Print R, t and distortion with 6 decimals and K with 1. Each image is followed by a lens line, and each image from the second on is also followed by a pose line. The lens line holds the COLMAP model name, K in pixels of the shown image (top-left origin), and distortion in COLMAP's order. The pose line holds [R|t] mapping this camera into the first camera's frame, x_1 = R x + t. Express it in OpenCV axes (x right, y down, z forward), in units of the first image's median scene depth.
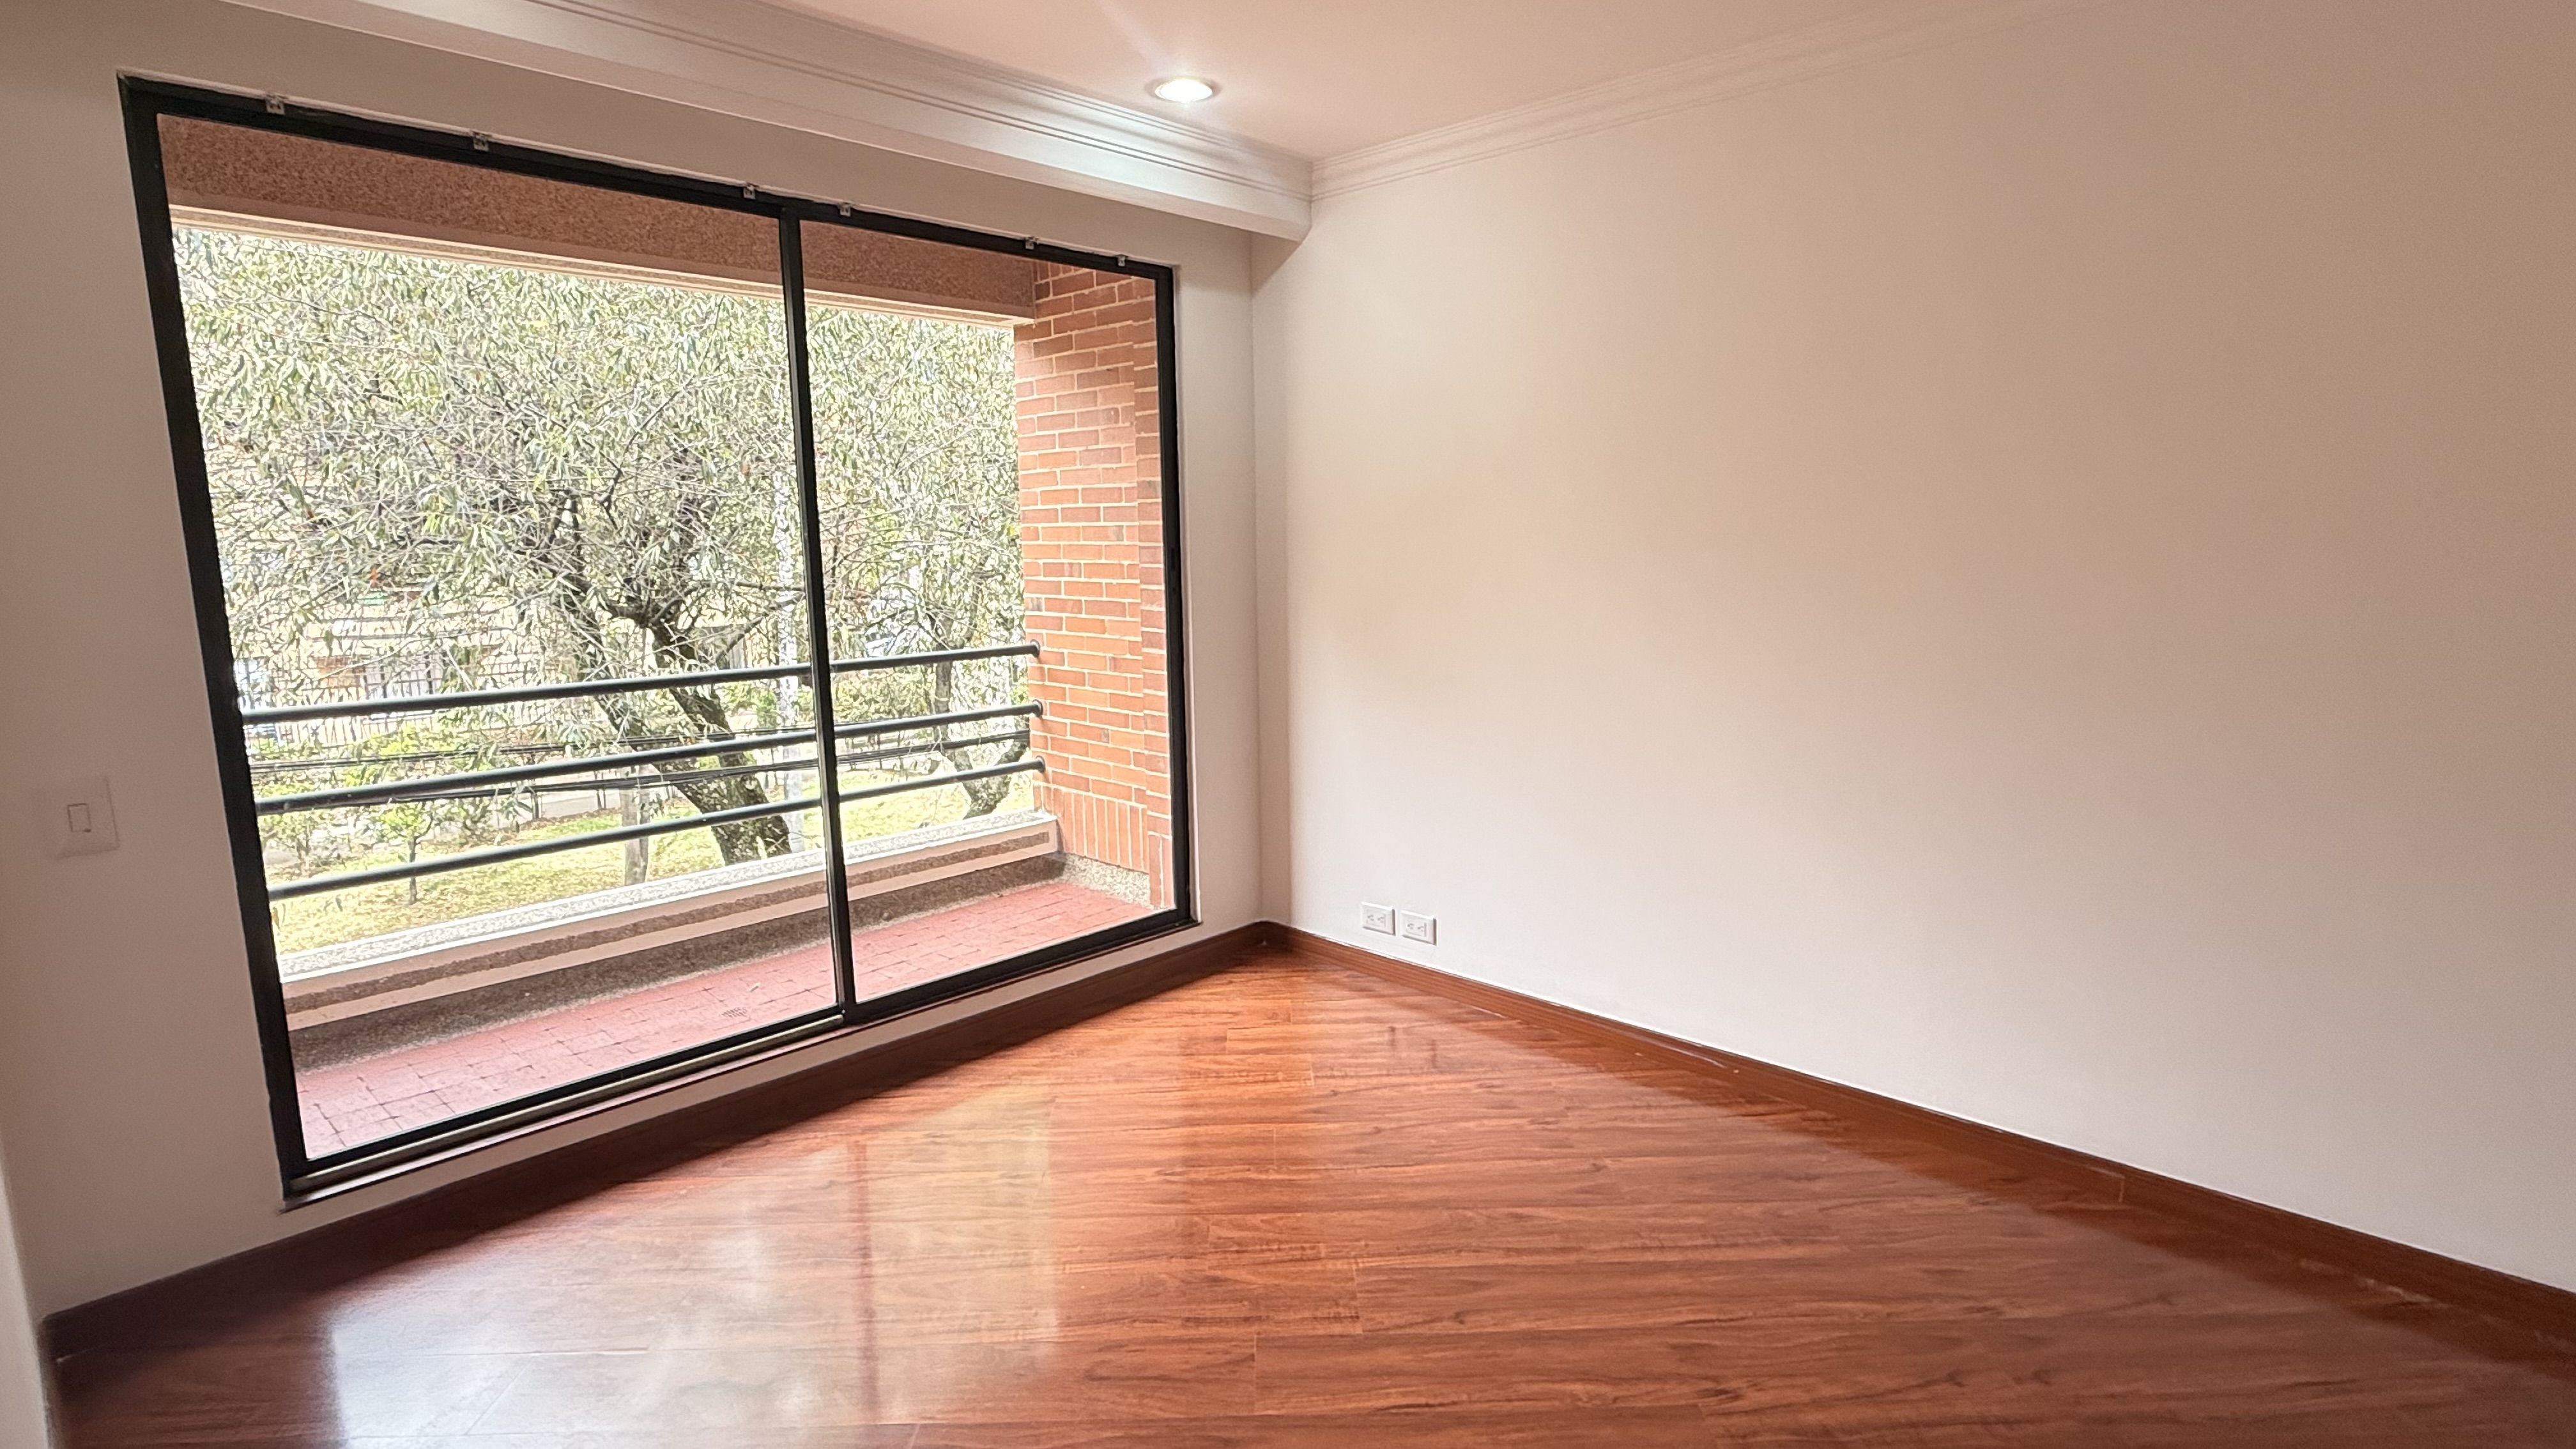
lens RADIAL K [[1262.7, 0, 1290.6], [0, 1262.7, 728.1], [0, 0, 1]] dist [0.003220, -0.002497]
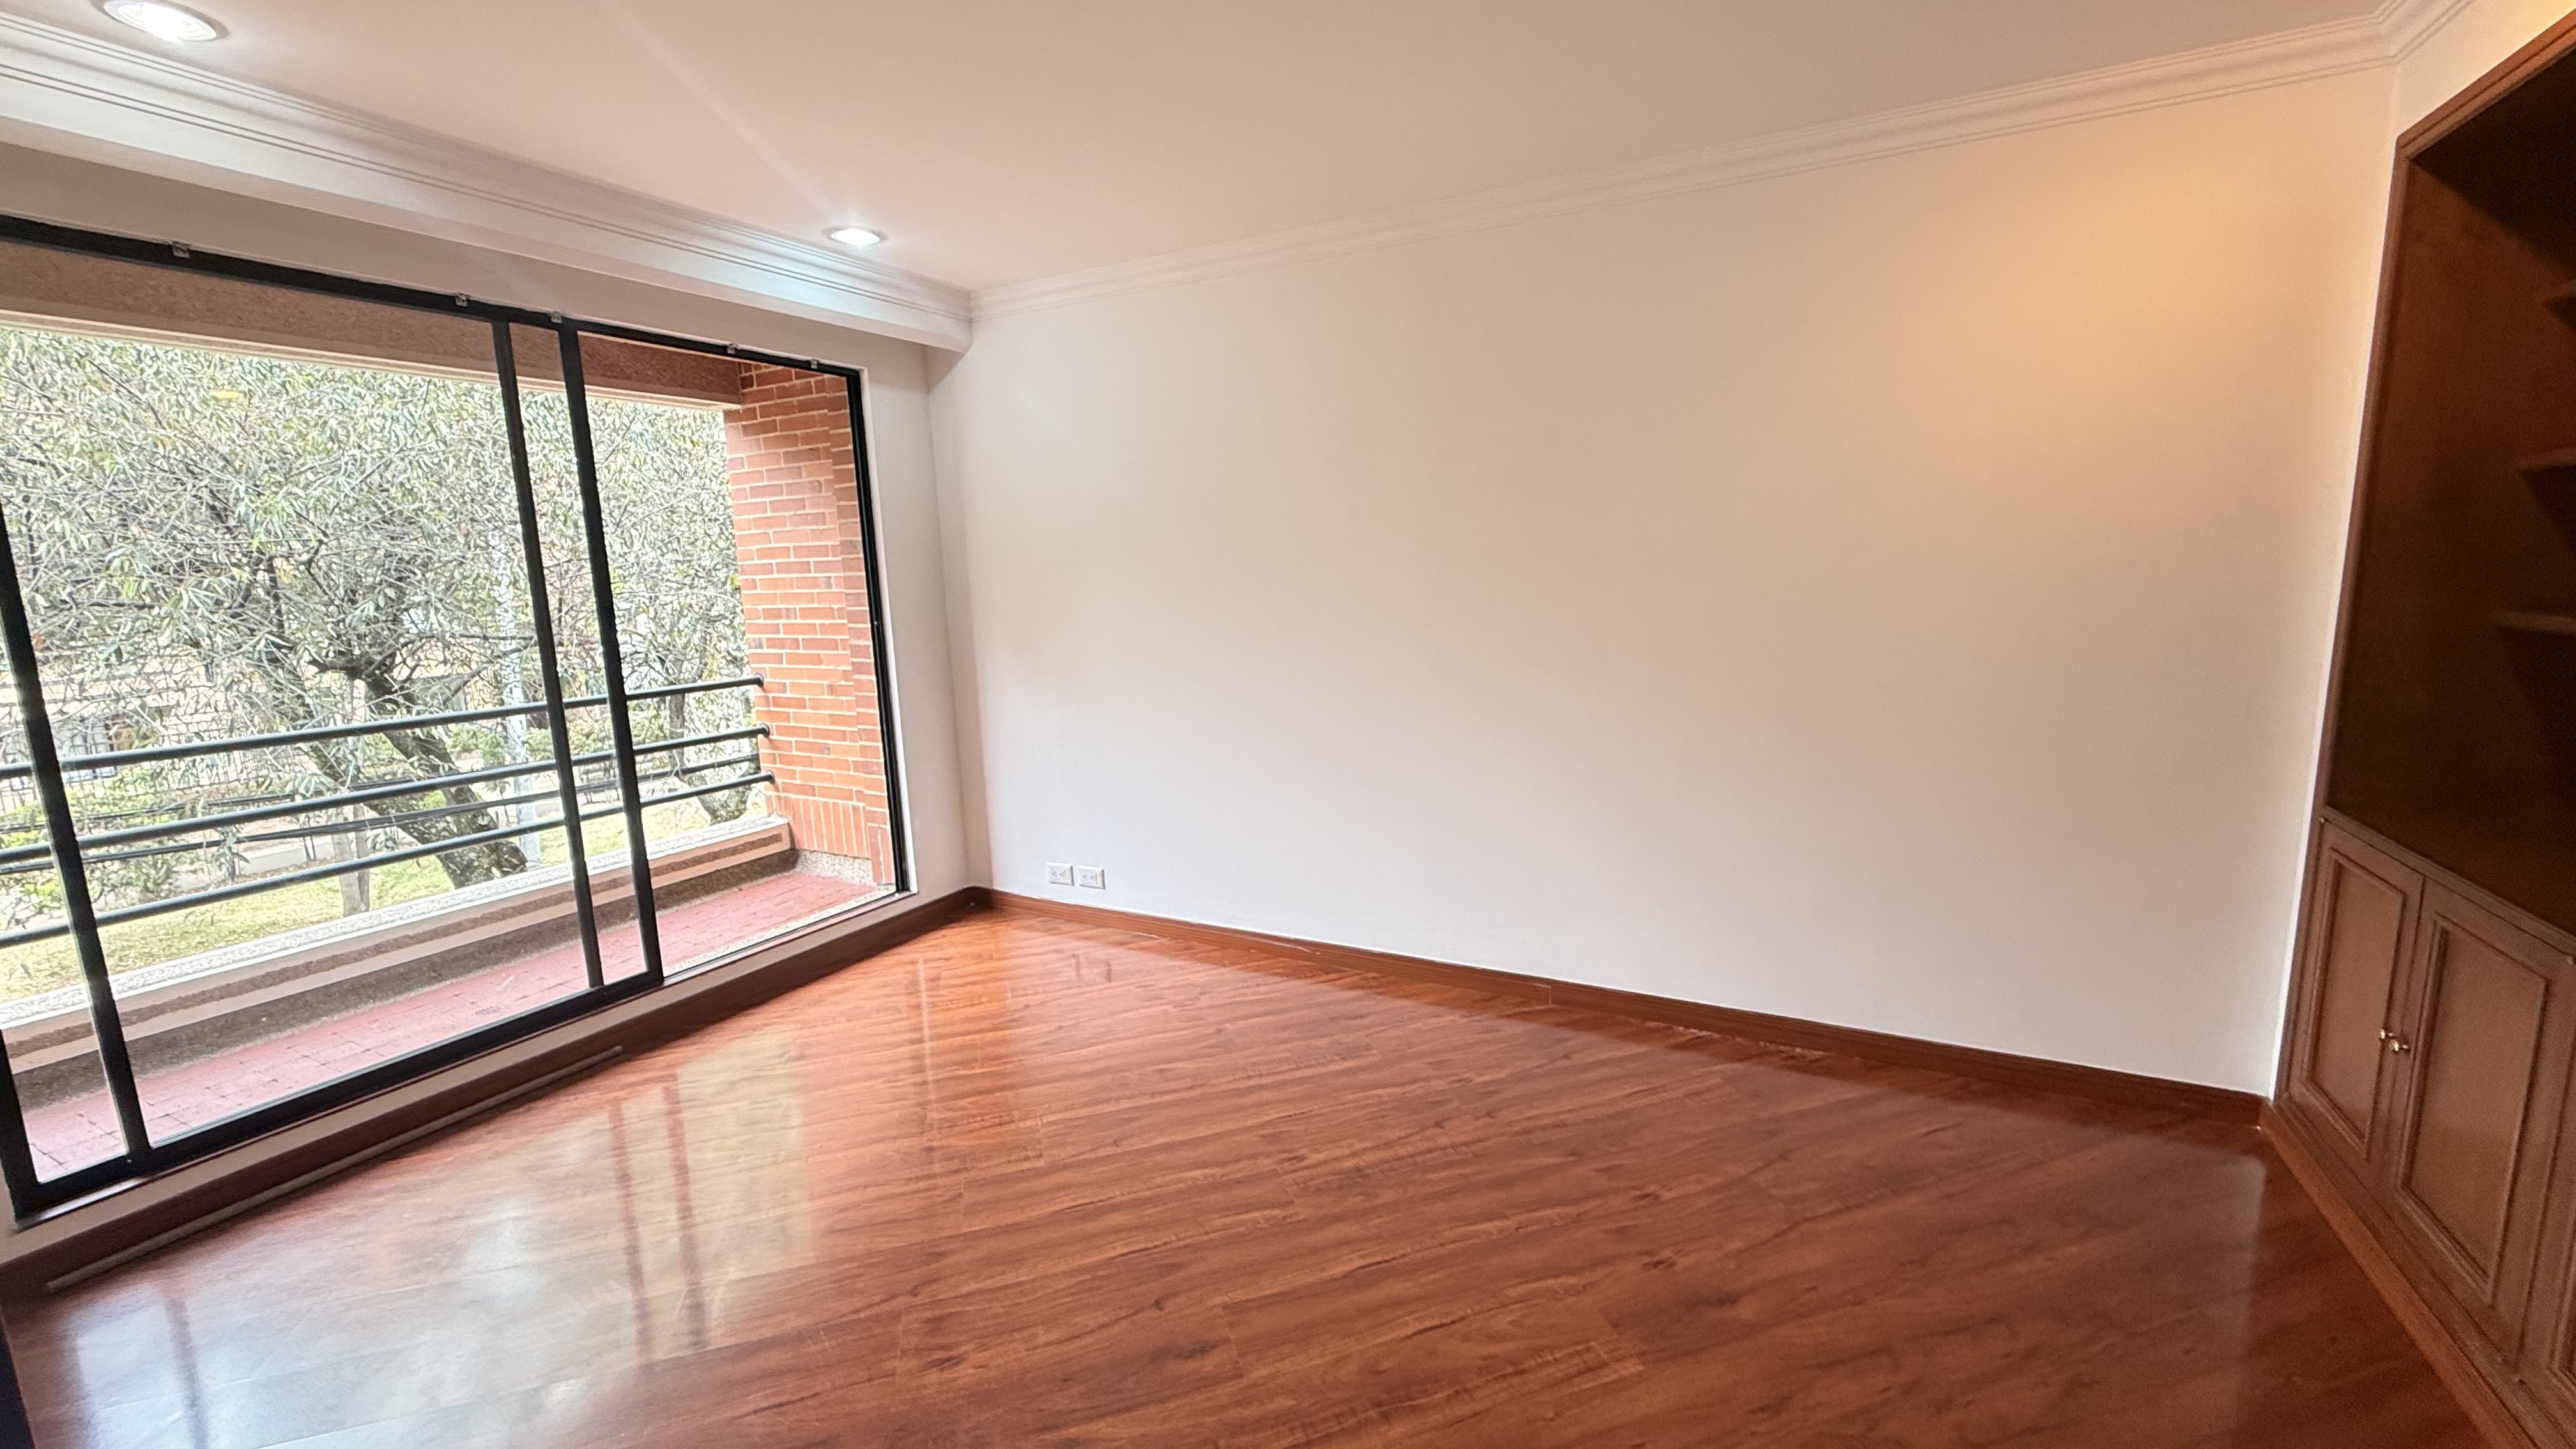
lens RADIAL K [[1025.0, 0, 1287.2], [0, 1025.0, 726.2], [0, 0, 1]] dist [-0.001998, 0.000936]
pose [[0.962800, -0.058884, 0.263722, 0.026864], [0.060091, 0.998187, 0.003495, 0.009453], [-0.263450, 0.012482, 0.964592, -0.087357]]
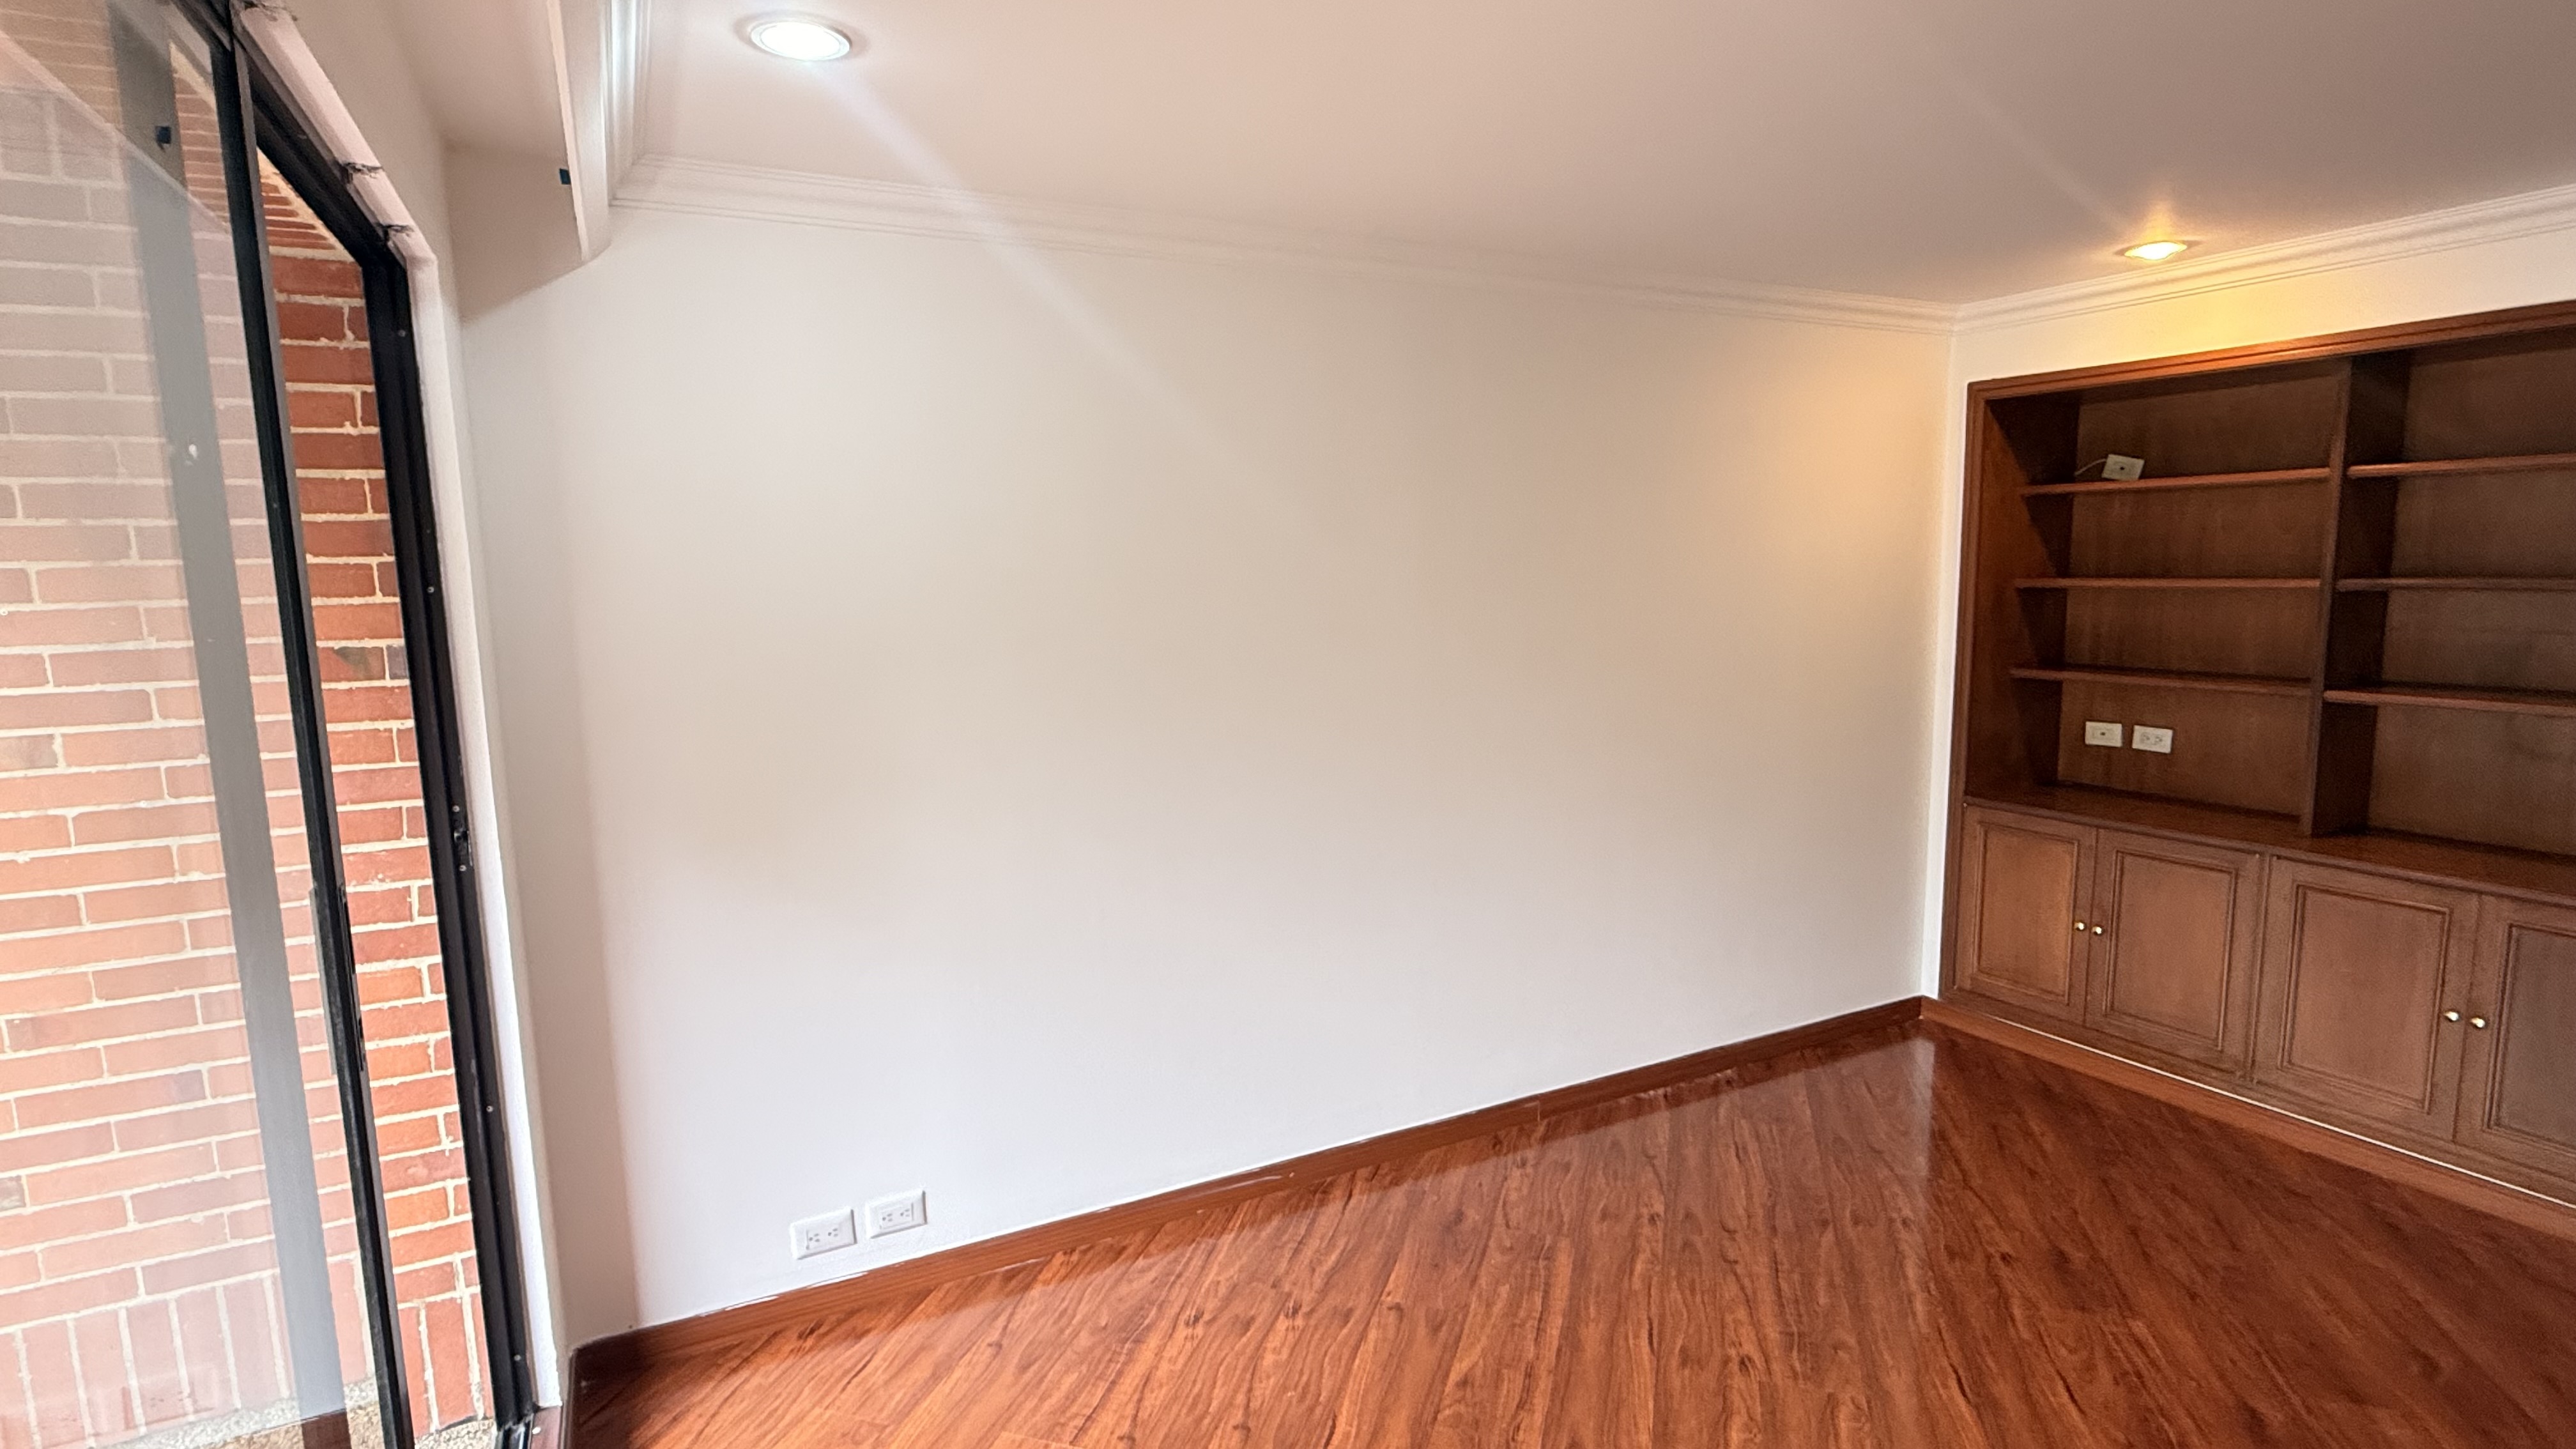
lens RADIAL K [[1262.7, 0, 1284.6], [0, 1262.7, 723.4], [0, 0, 1]] dist [0.003220, -0.002497]
pose [[0.330505, -0.116318, 0.936609, -0.509007], [0.164108, 0.984342, 0.064336, -0.145343], [-0.929427, 0.132441, 0.344418, 0.499320]]
